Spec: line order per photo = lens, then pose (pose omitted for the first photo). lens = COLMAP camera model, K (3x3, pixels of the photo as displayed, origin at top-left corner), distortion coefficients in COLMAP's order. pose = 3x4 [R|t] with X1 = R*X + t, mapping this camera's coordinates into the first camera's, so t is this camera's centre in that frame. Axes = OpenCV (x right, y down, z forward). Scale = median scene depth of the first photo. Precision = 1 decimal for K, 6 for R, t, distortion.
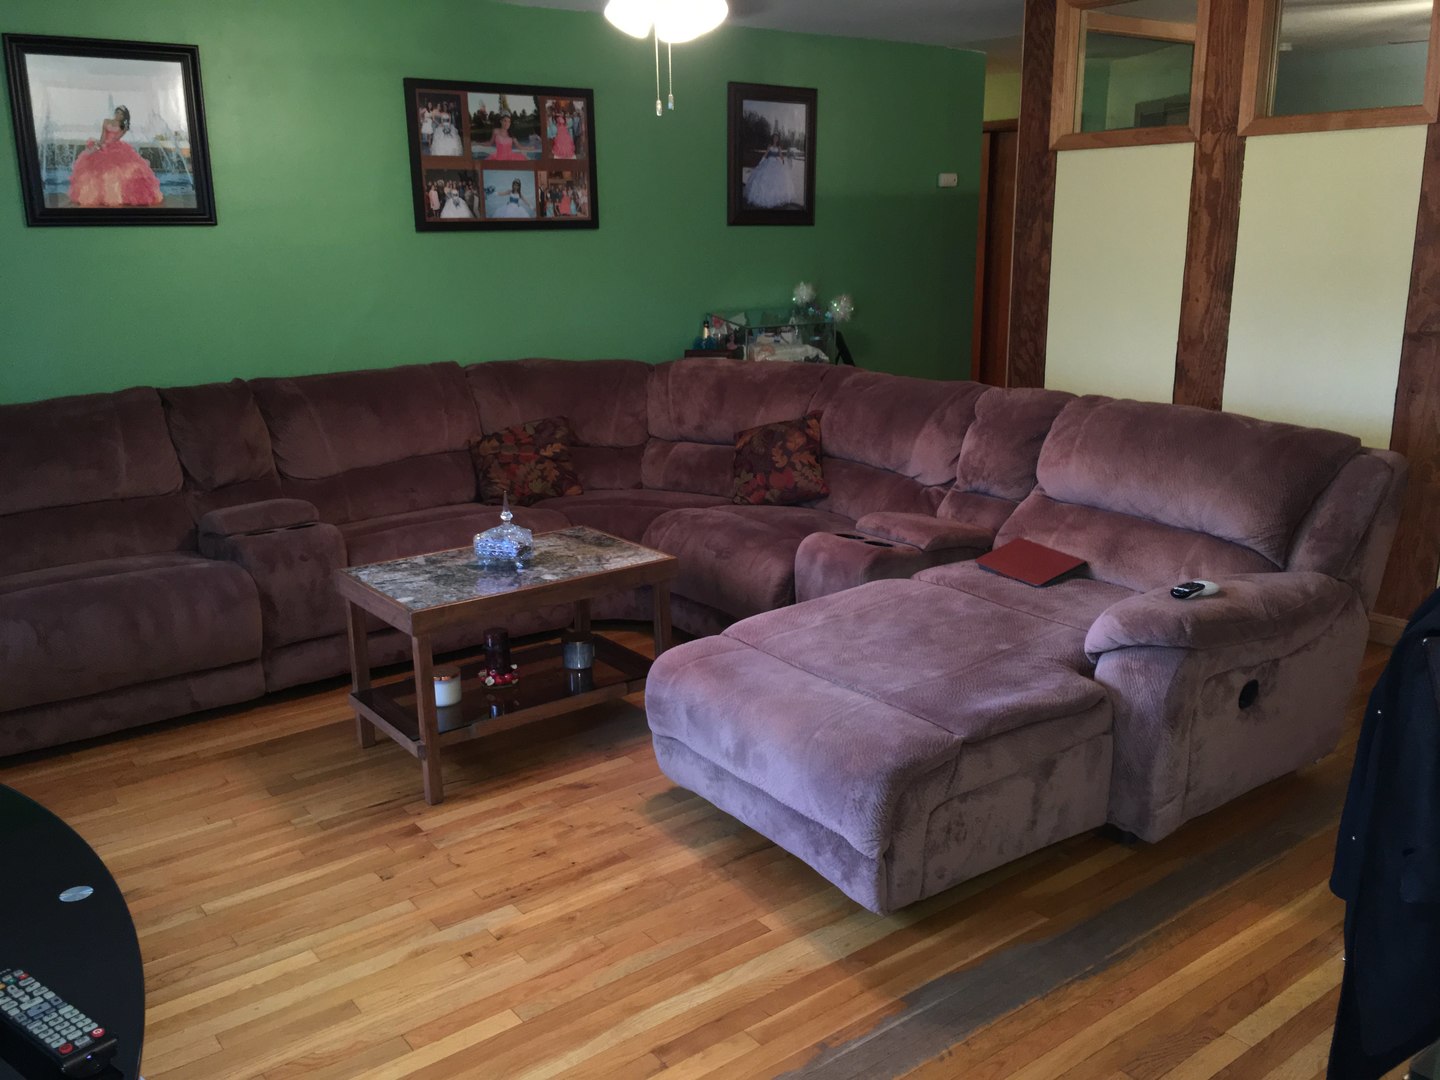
lens RADIAL K [[1251.1, 0, 720.0], [0, 1251.1, 540.0], [0, 0, 1]] dist [0.001999, -0.002675]
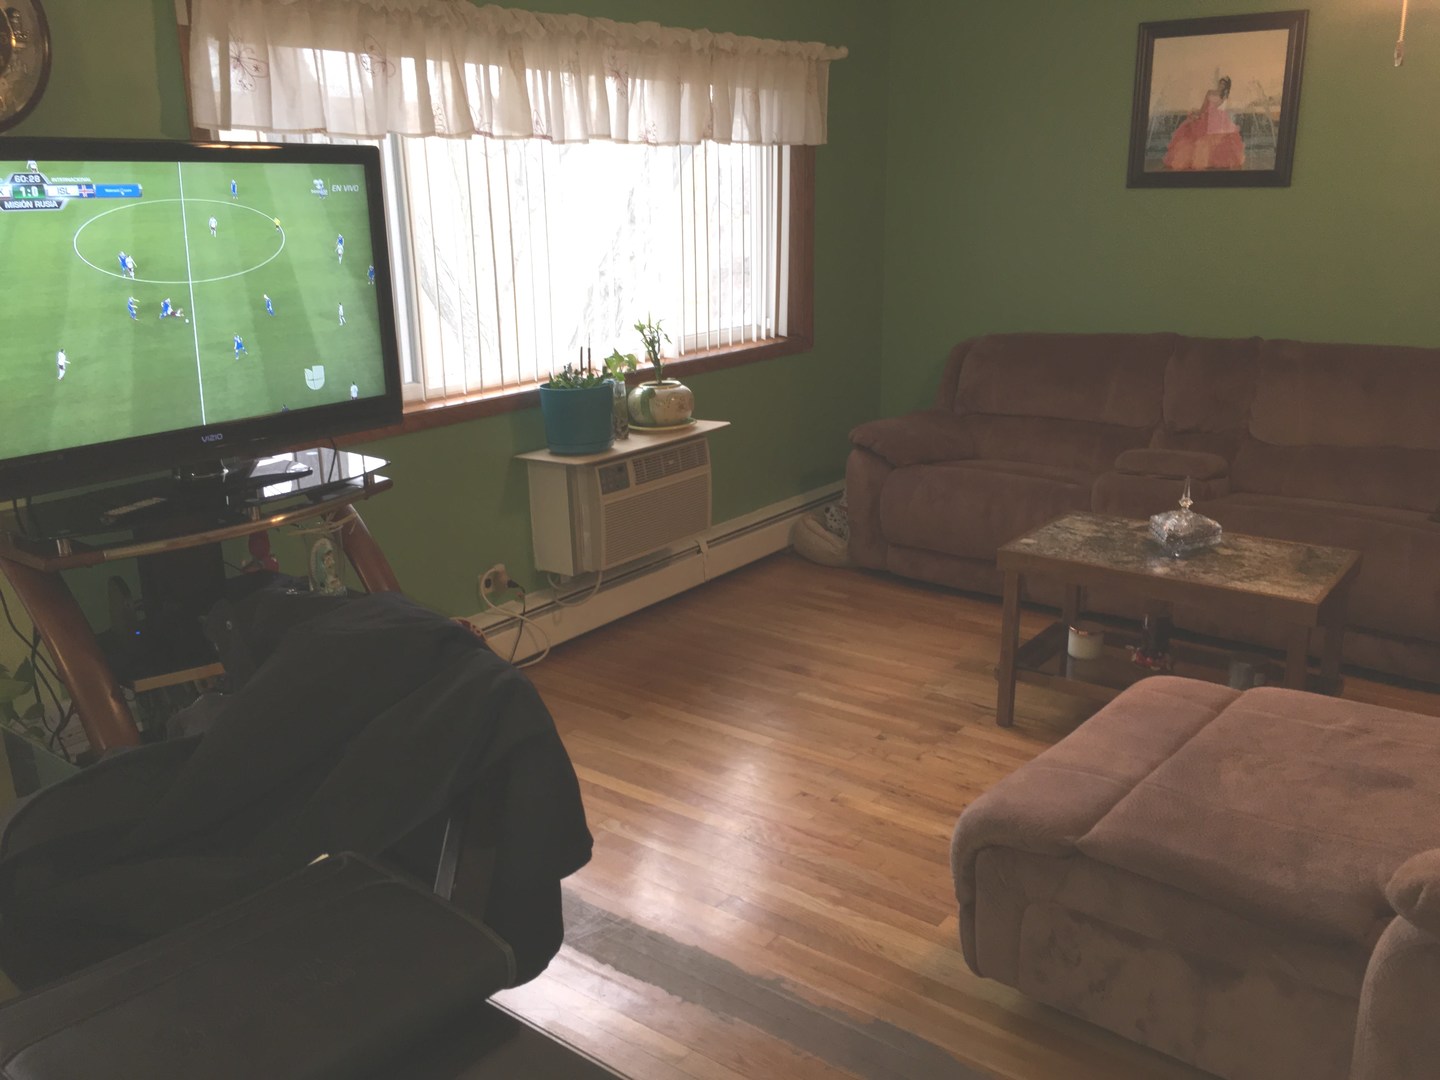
lens RADIAL K [[1223.7, 0, 720.0], [0, 1223.7, 540.0], [0, 0, 1]] dist [0.036686, -0.002581]
pose [[0.276726, 0.280455, -0.919113, 0.612875], [-0.232870, 0.947526, 0.219012, -0.116408], [0.932306, 0.153427, 0.327514, 0.356663]]
